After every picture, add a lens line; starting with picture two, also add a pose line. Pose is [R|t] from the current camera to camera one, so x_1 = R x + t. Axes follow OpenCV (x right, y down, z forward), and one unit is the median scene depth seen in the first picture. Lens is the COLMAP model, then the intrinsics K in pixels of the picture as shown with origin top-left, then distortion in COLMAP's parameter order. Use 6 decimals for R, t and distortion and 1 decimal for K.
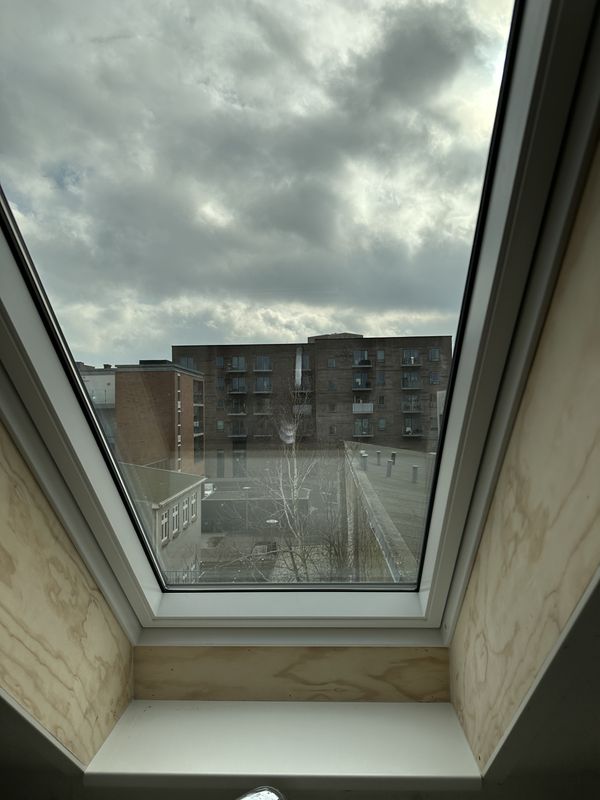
lens RADIAL K [[560.4, 0, 300.0], [0, 560.4, 400.0], [0, 0, 1]] dist [0.064076, -0.060957]
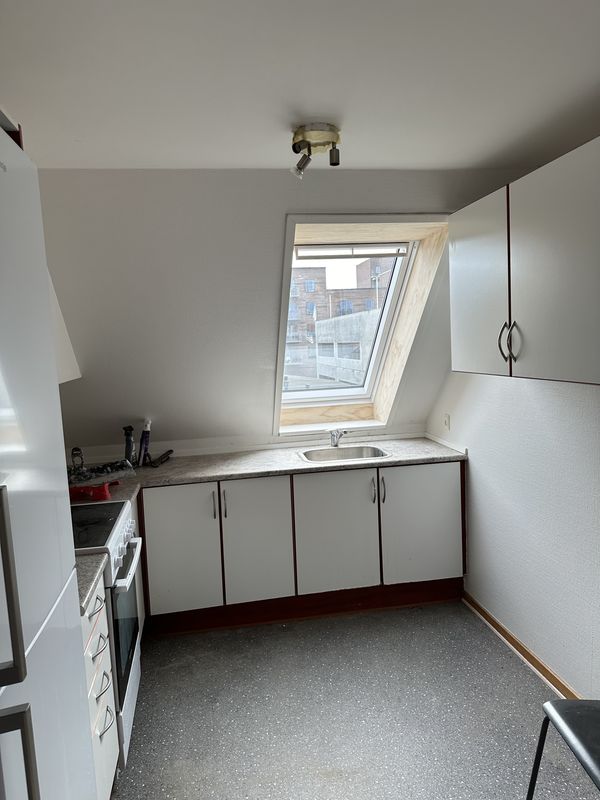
lens RADIAL K [[560.4, 0, 300.0], [0, 560.4, 400.0], [0, 0, 1]] dist [0.064076, -0.060957]
pose [[0.975396, -0.049244, 0.214888, -0.803305], [0.022997, 0.992143, 0.122975, 0.023769], [-0.219256, -0.115008, 0.968865, -1.928764]]
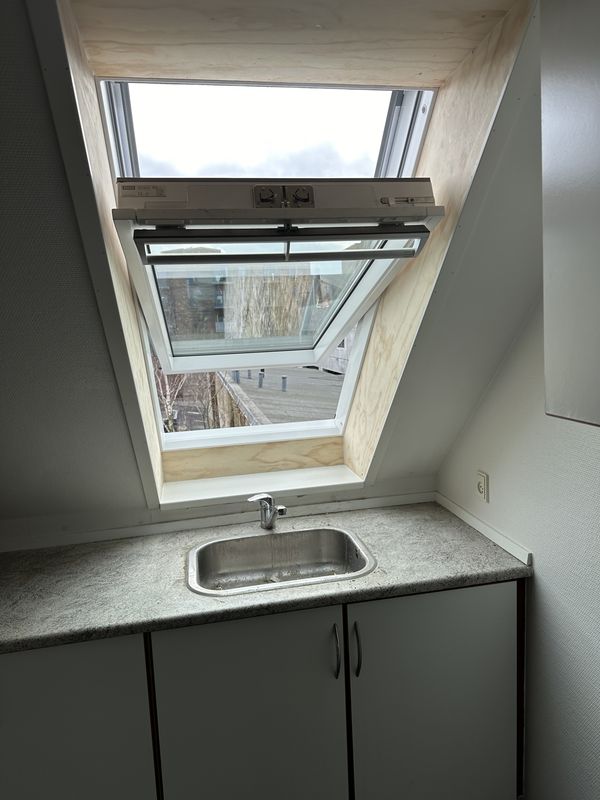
lens RADIAL K [[560.4, 0, 300.0], [0, 560.4, 400.0], [0, 0, 1]] dist [0.064076, -0.060957]
pose [[0.969349, -0.061592, 0.237843, -0.289798], [0.027271, 0.989058, 0.144982, 0.056162], [-0.244171, -0.134052, 0.960422, -0.673007]]
